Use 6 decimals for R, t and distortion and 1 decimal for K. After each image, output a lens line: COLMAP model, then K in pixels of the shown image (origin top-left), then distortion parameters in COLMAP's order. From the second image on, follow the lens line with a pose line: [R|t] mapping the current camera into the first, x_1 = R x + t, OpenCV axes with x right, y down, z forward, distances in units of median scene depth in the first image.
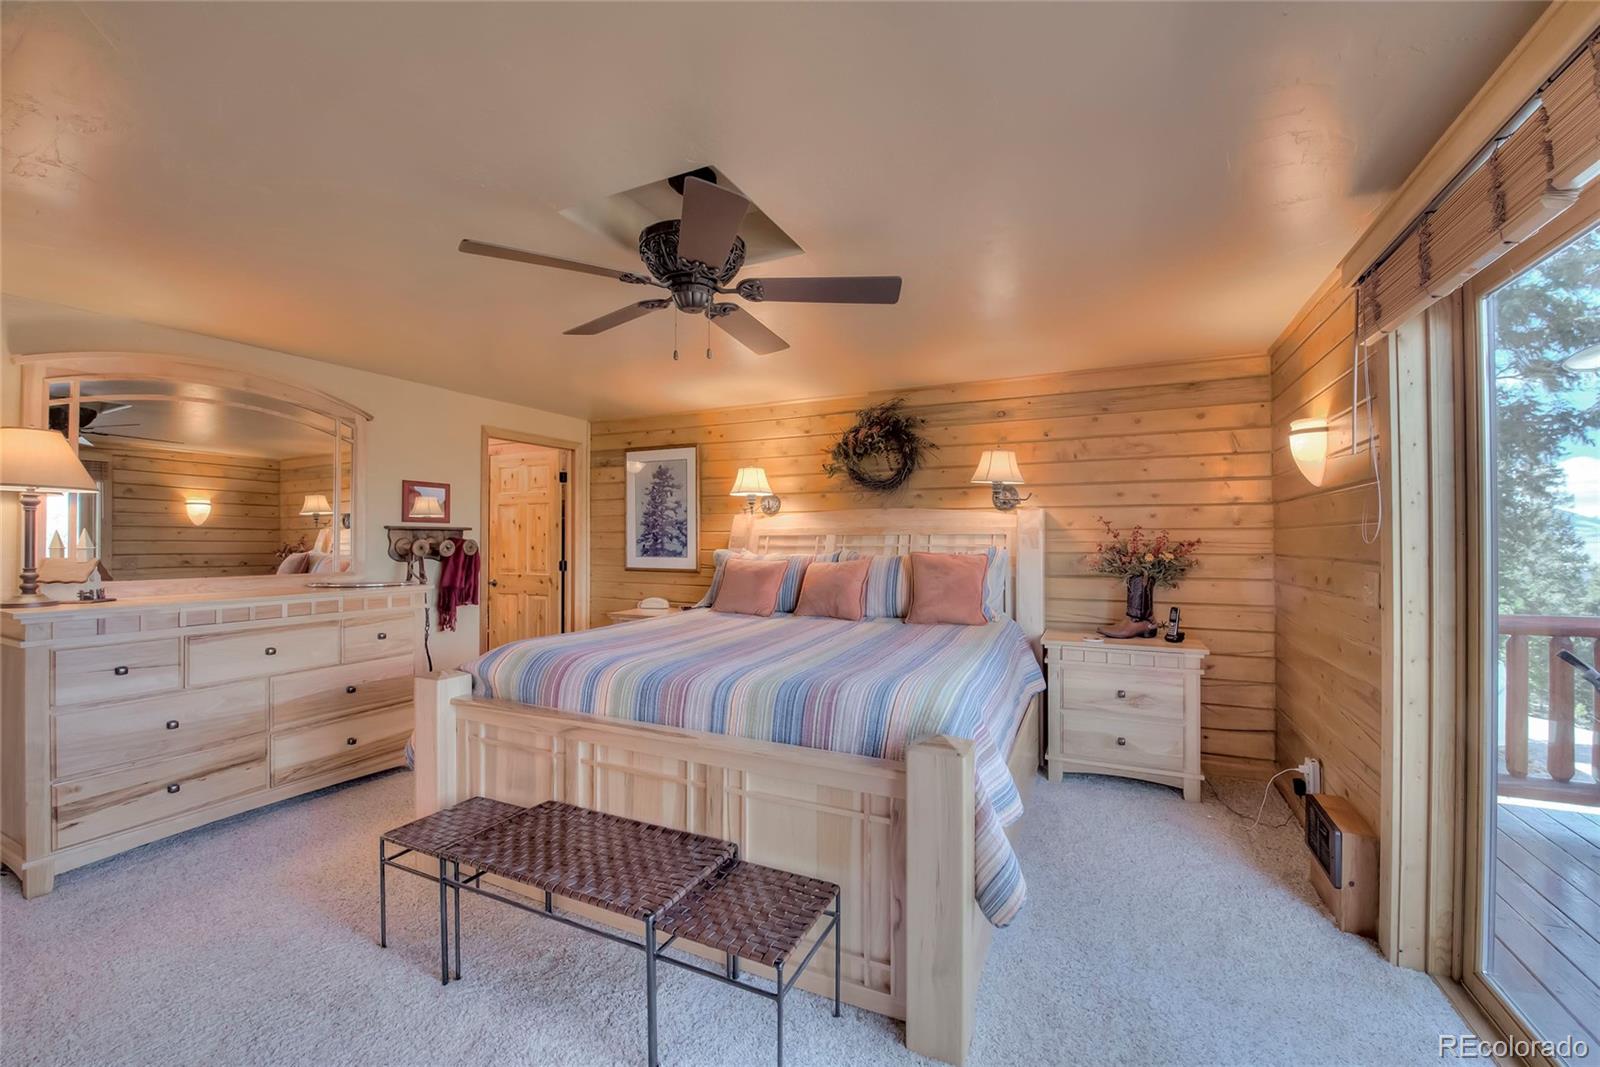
lens RADIAL K [[634.2, 0, 801.2], [0, 634.2, 531.6], [0, 0, 1]] dist [-0.013803, -0.003434]
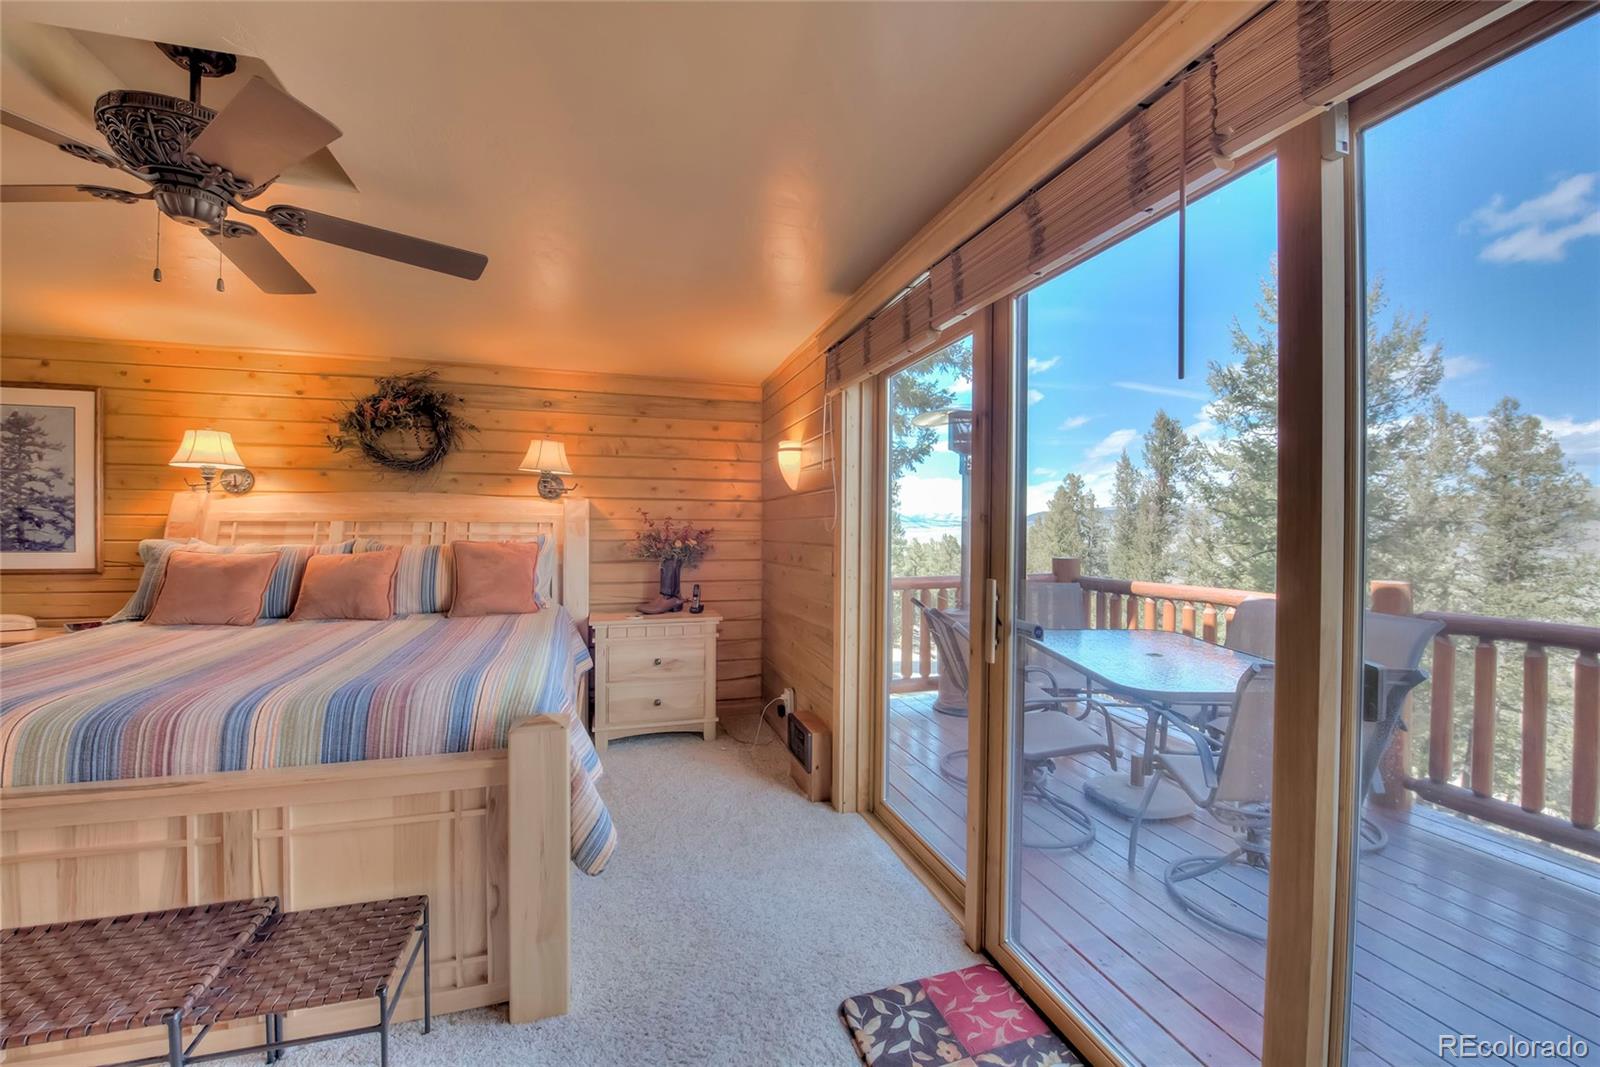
lens RADIAL K [[634.2, 0, 801.2], [0, 634.2, 531.6], [0, 0, 1]] dist [-0.013803, -0.003434]
pose [[0.734779, 0.001341, 0.678305, -0.107865], [-0.013207, 0.999837, 0.012331, 0.001041], [-0.678178, -0.018019, 0.734677, -0.034500]]
